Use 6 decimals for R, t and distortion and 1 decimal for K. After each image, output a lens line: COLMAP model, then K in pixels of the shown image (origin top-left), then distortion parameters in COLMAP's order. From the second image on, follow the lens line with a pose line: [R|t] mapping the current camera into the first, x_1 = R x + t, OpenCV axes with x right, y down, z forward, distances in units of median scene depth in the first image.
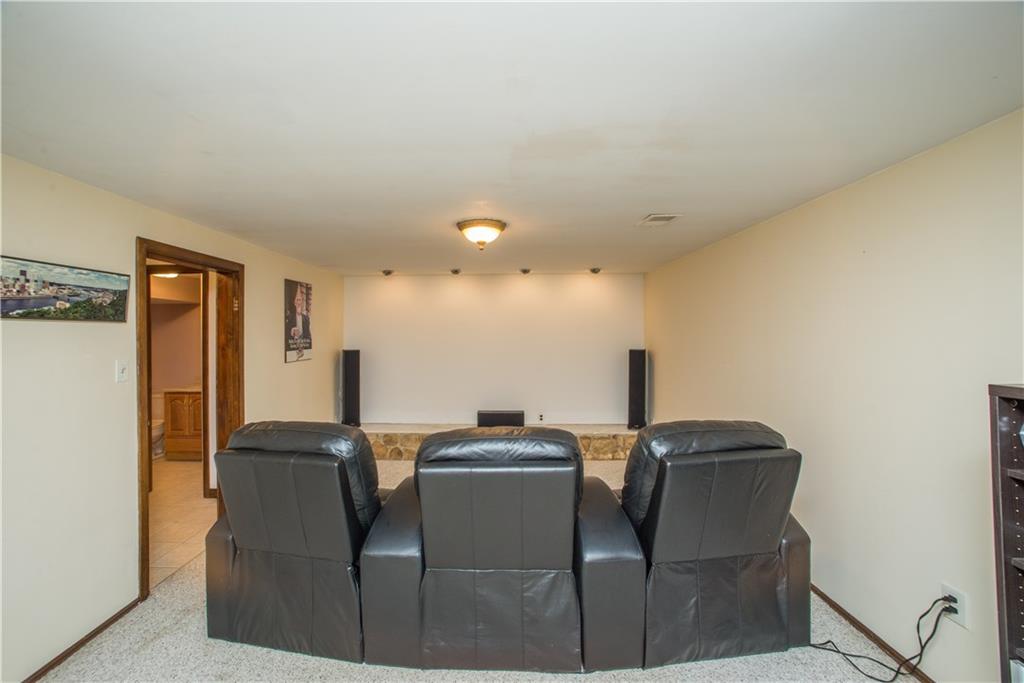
lens RADIAL K [[442.6, 0, 512.0], [0, 442.6, 341.5], [0, 0, 1]] dist [0.000569, 0.000312]
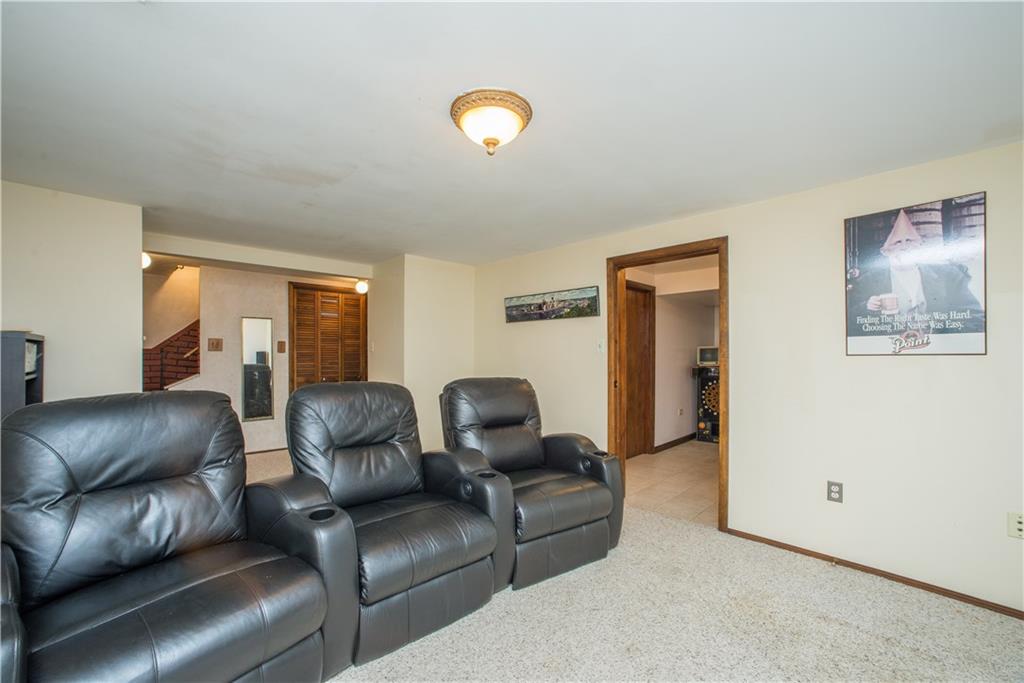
lens RADIAL K [[442.6, 0, 512.0], [0, 442.6, 341.5], [0, 0, 1]] dist [0.000569, 0.000312]
pose [[-0.740952, -0.007942, -0.671511, 0.452983], [-0.004747, 0.999967, -0.006589, 0.064986], [0.671542, -0.001694, -0.740965, 2.116263]]
